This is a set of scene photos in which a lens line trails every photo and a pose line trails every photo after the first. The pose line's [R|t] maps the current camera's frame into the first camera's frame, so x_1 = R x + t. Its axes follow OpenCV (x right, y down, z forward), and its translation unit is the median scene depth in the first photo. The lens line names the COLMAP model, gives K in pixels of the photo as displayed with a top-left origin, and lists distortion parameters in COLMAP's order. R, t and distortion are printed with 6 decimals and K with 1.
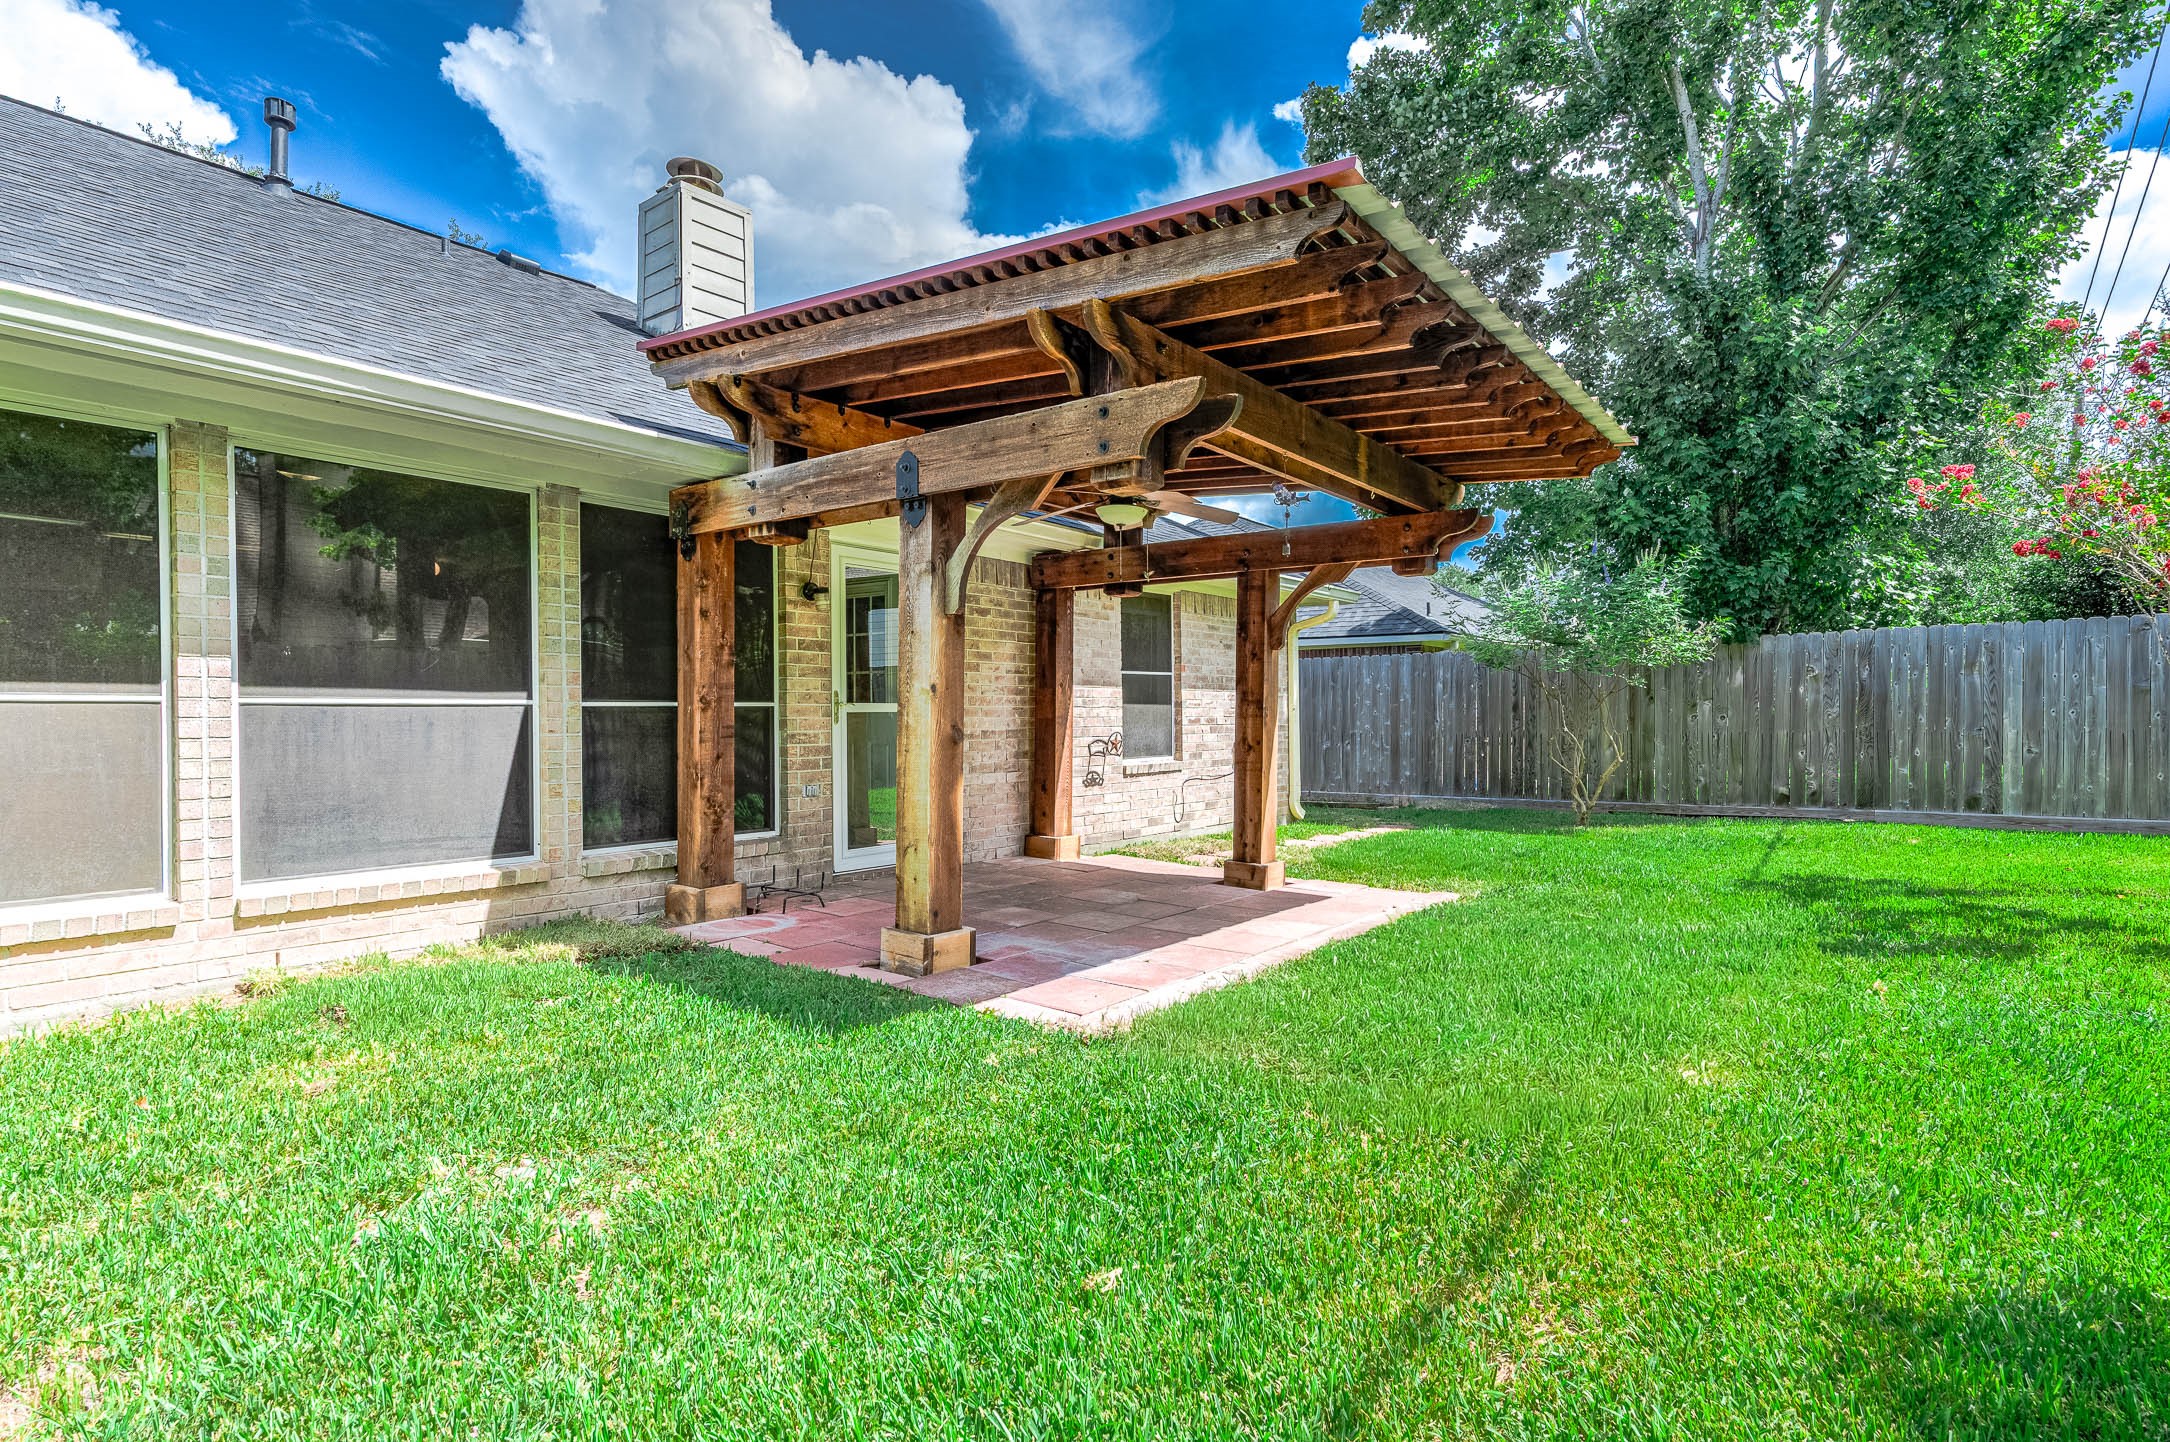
lens RADIAL K [[1065.4, 0, 1084.9], [0, 1065.4, 718.4], [0, 0, 1]] dist [0.000221, 0.000699]
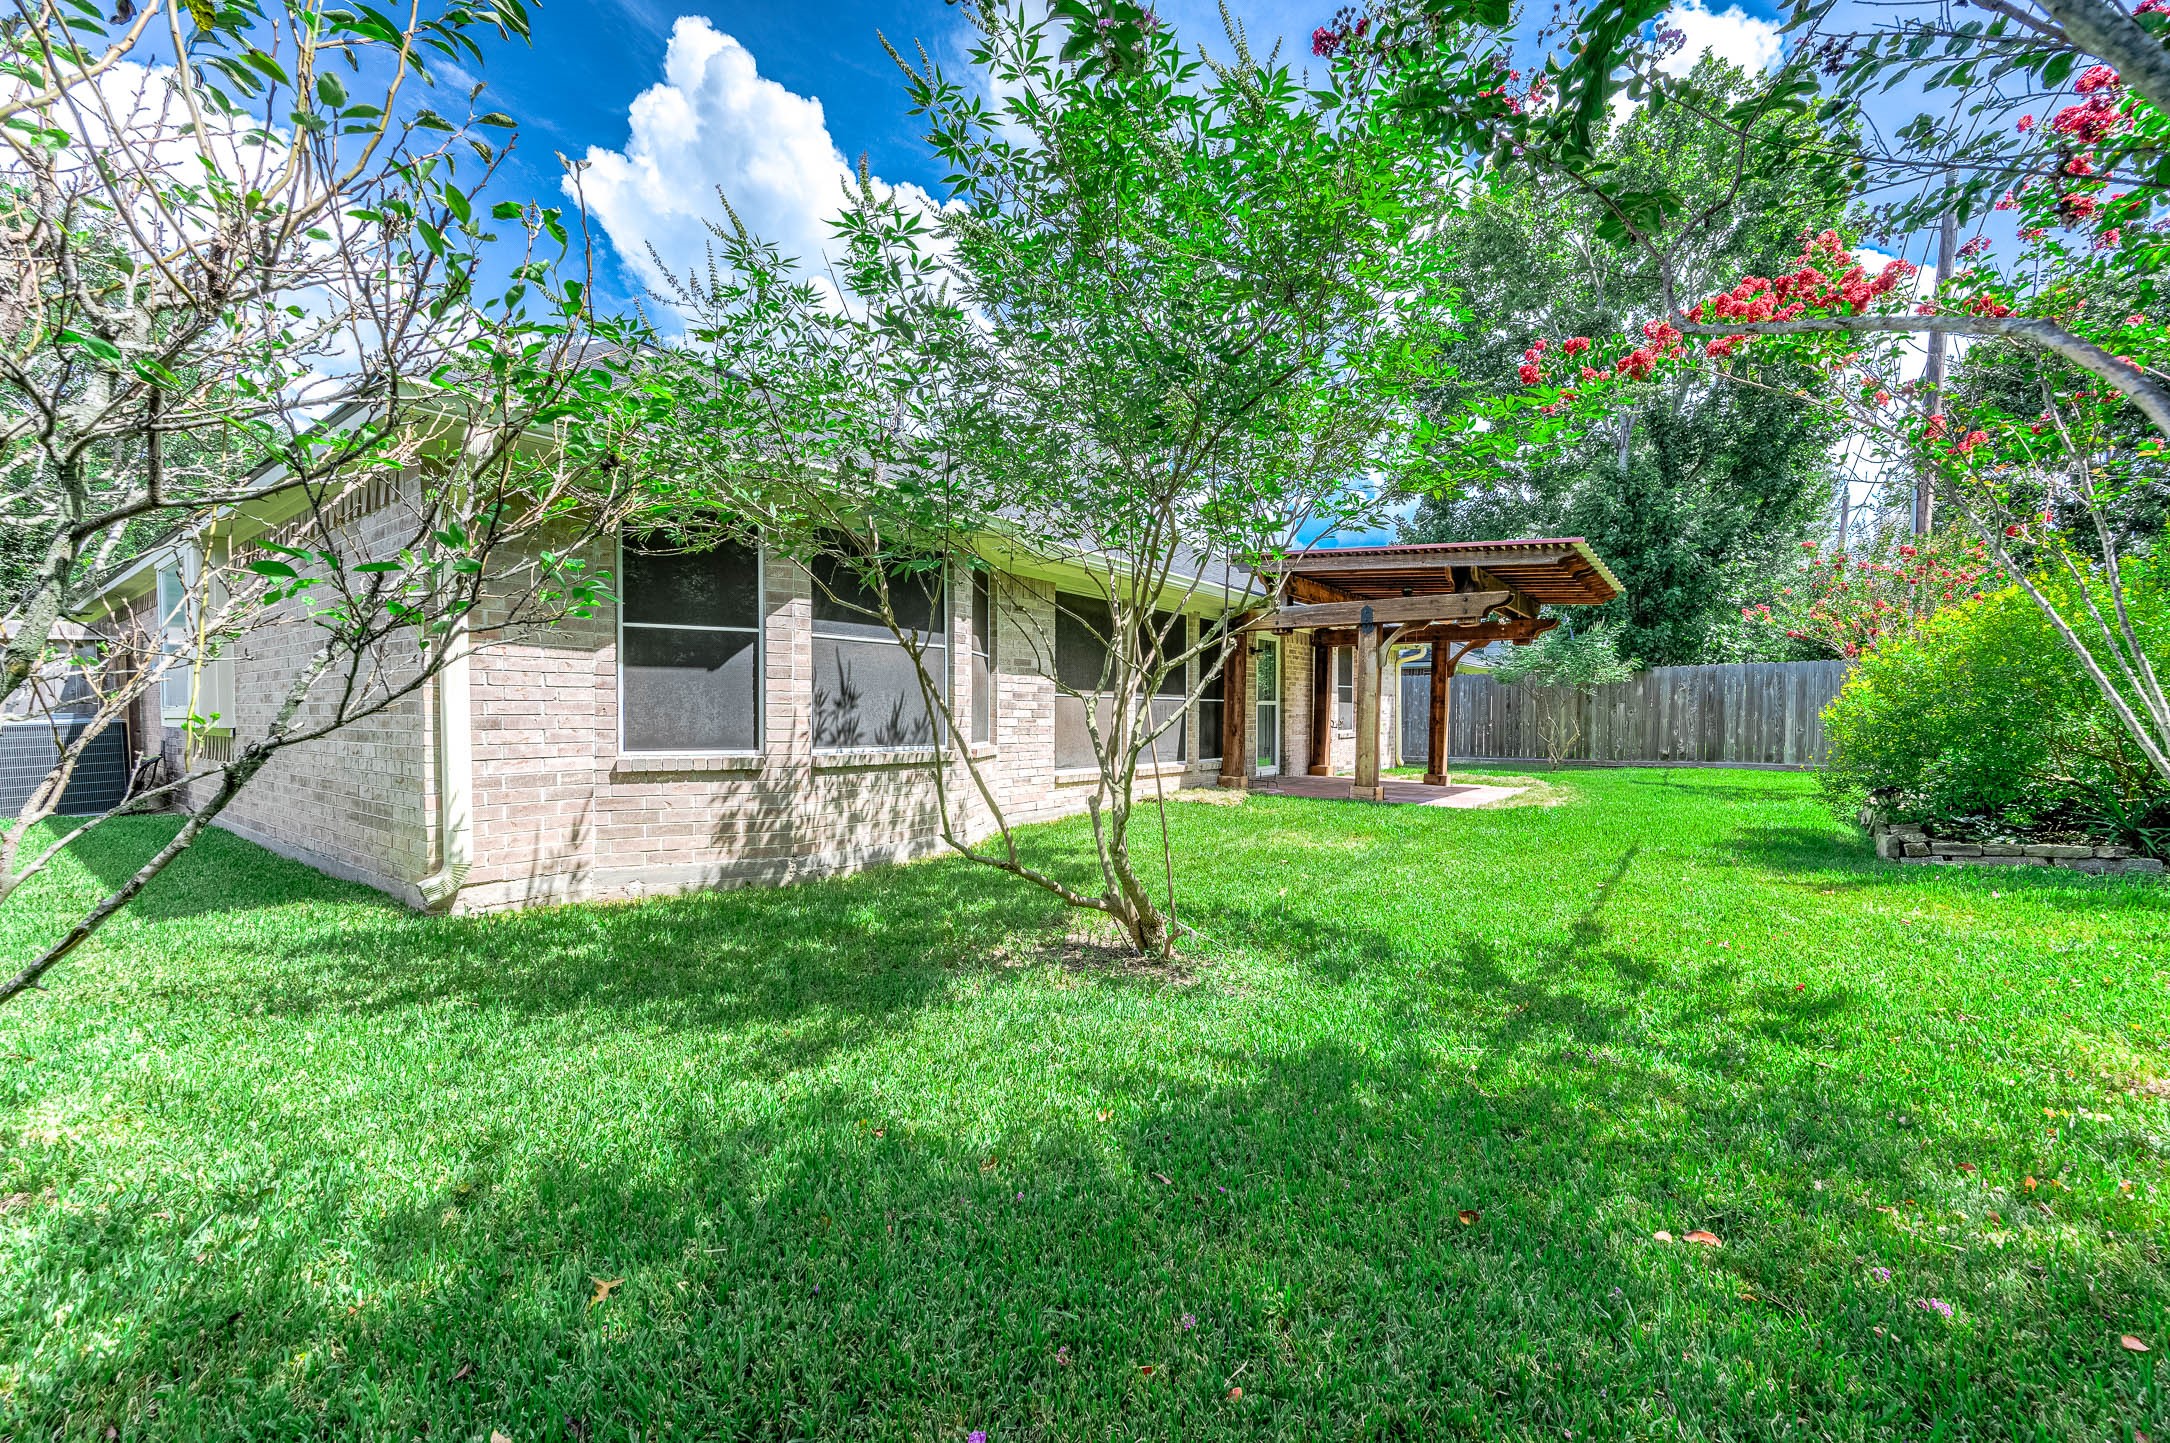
lens RADIAL K [[874.8, 0, 1084.0], [0, 874.8, 720.4], [0, 0, 1]] dist [0.023476, 0.000046]
pose [[0.999536, 0.006088, 0.029859, -0.403968], [-0.006188, 0.999976, 0.003236, 0.015170], [-0.029839, -0.003419, 0.999549, -0.505940]]
